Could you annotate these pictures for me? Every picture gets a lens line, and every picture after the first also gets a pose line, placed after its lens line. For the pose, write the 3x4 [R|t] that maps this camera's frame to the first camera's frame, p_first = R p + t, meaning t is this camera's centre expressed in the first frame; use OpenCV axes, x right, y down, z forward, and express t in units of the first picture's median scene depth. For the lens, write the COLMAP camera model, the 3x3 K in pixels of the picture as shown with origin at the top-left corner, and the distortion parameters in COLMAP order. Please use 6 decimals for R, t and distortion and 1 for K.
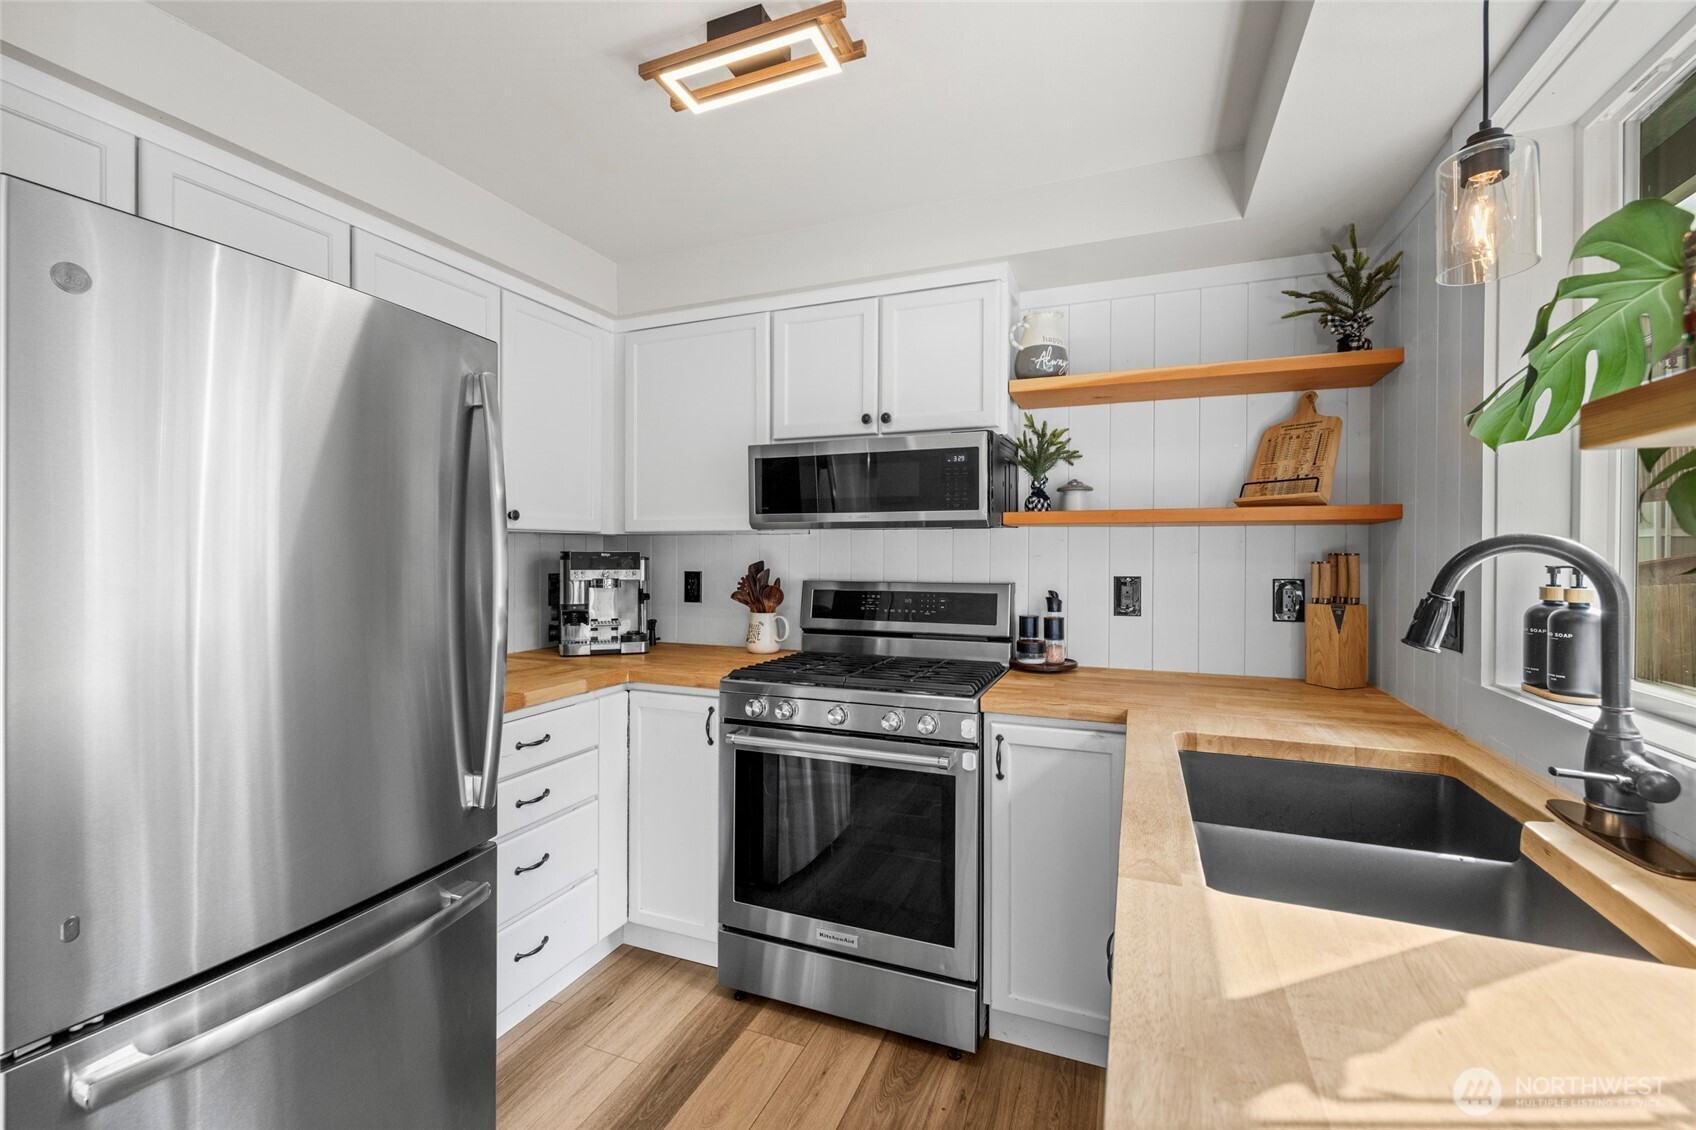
lens RADIAL K [[727.4, 0, 838.6], [0, 727.4, 558.6], [0, 0, 1]] dist [-0.000107, 0.001141]
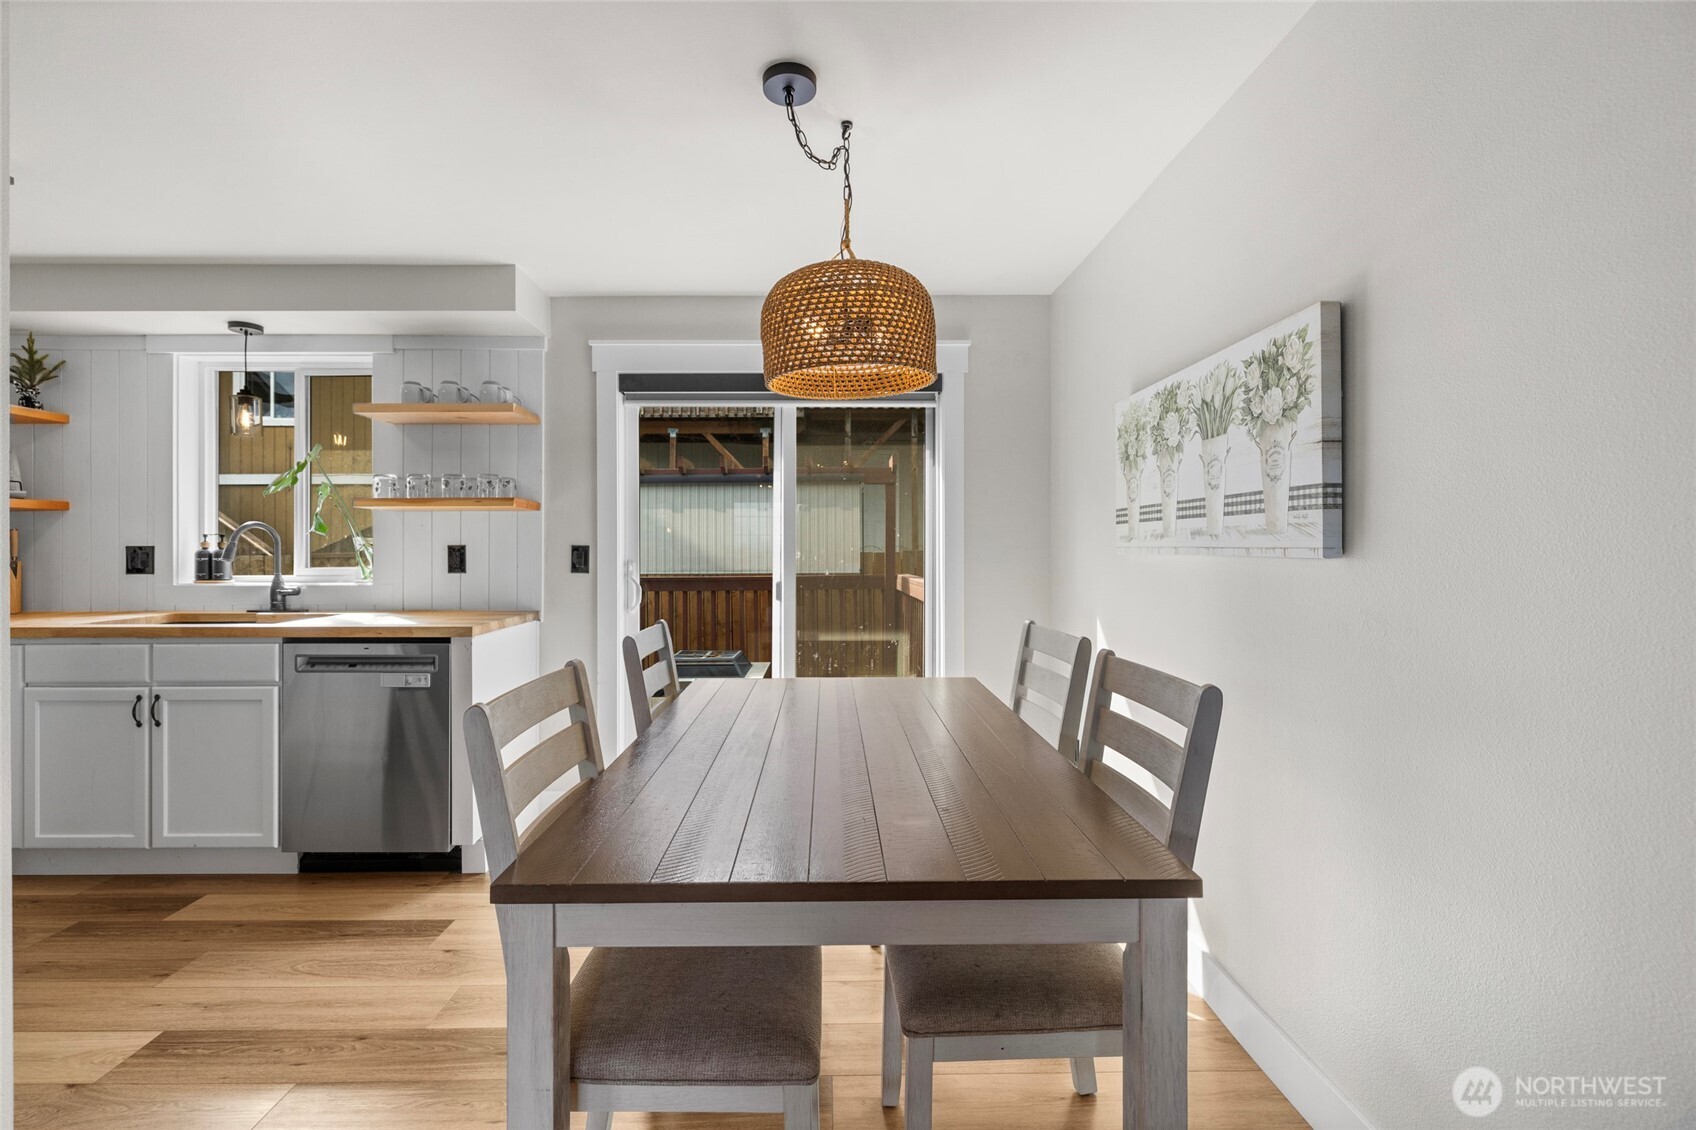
lens RADIAL K [[727.4, 0, 833.5], [0, 727.4, 547.9], [0, 0, 1]] dist [-0.000107, 0.001141]
pose [[-0.394132, -0.003819, 0.919046, -1.411290], [0.007893, 0.999940, 0.007540, 0.035494], [-0.919020, 0.010226, -0.394079, -0.025573]]
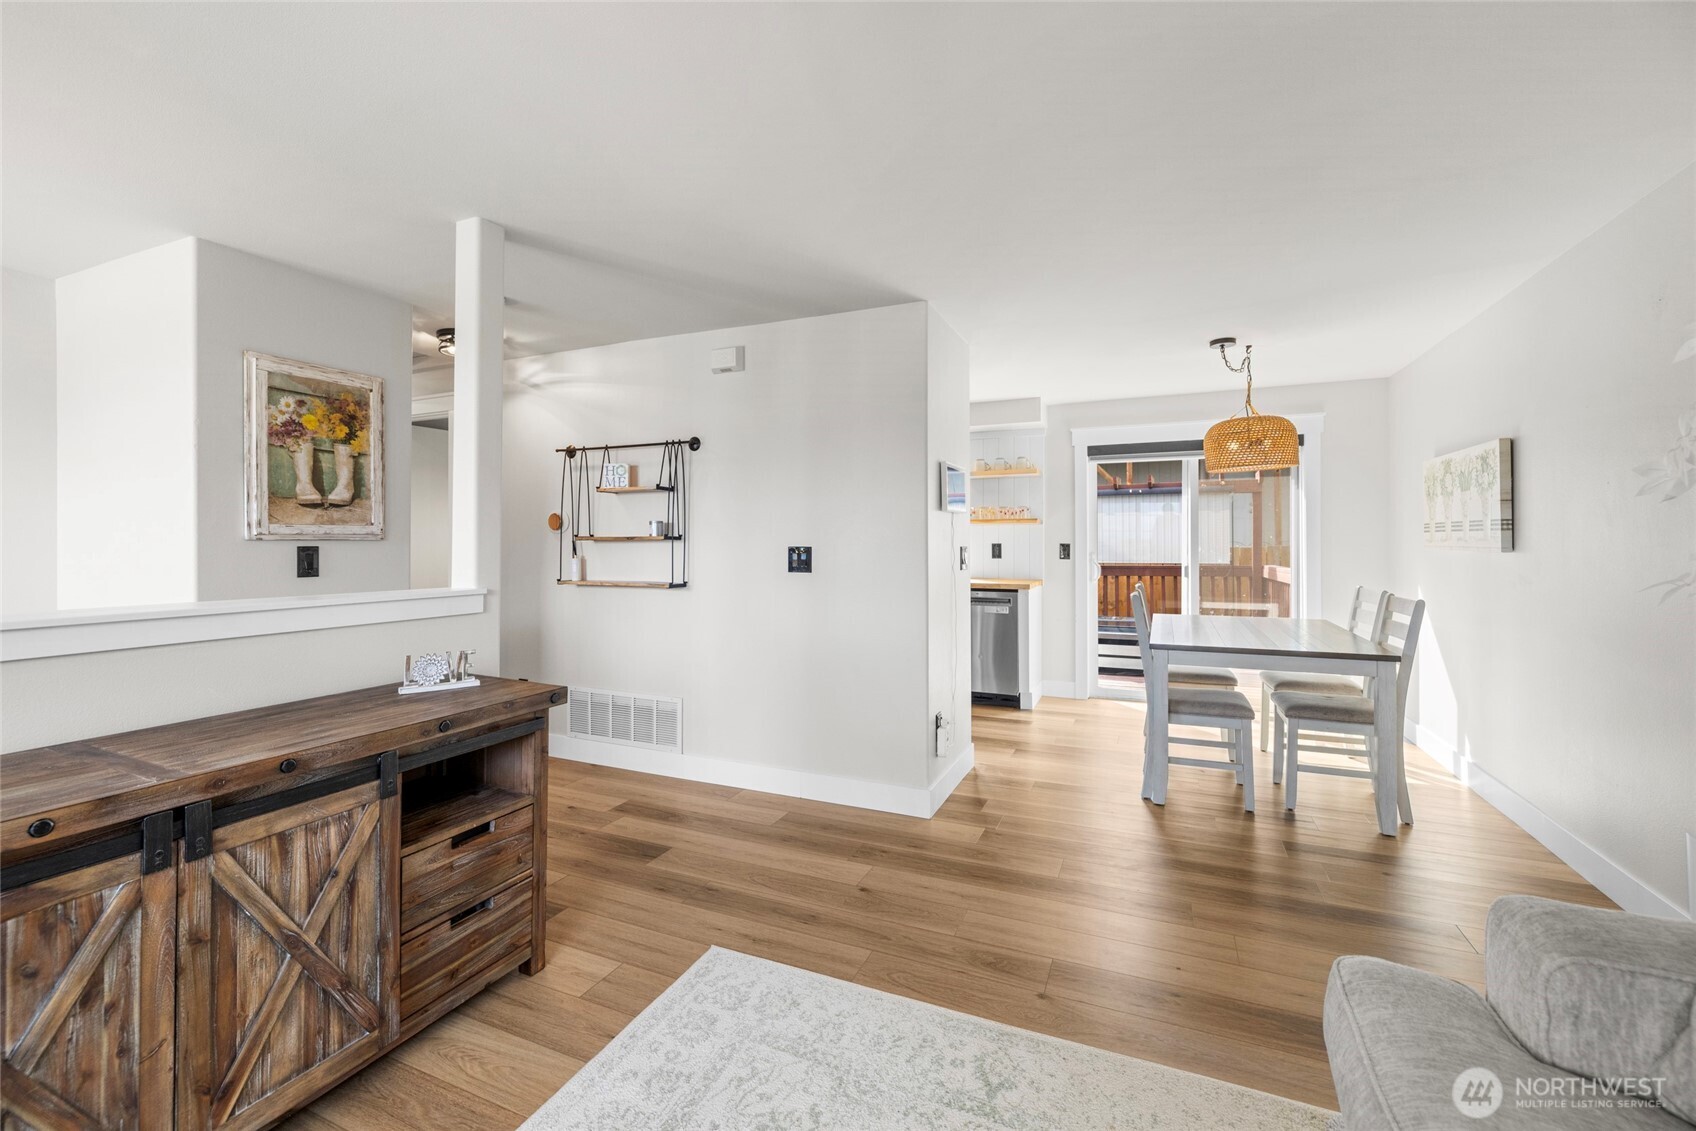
lens RADIAL K [[727.4, 0, 832.4], [0, 727.4, 538.7], [0, 0, 1]] dist [-0.000107, 0.001141]
pose [[0.027883, -0.000590, 0.999611, -2.592622], [0.011755, 0.999931, 0.000262, 0.006927], [-0.999542, 0.011744, 0.027888, 0.683756]]
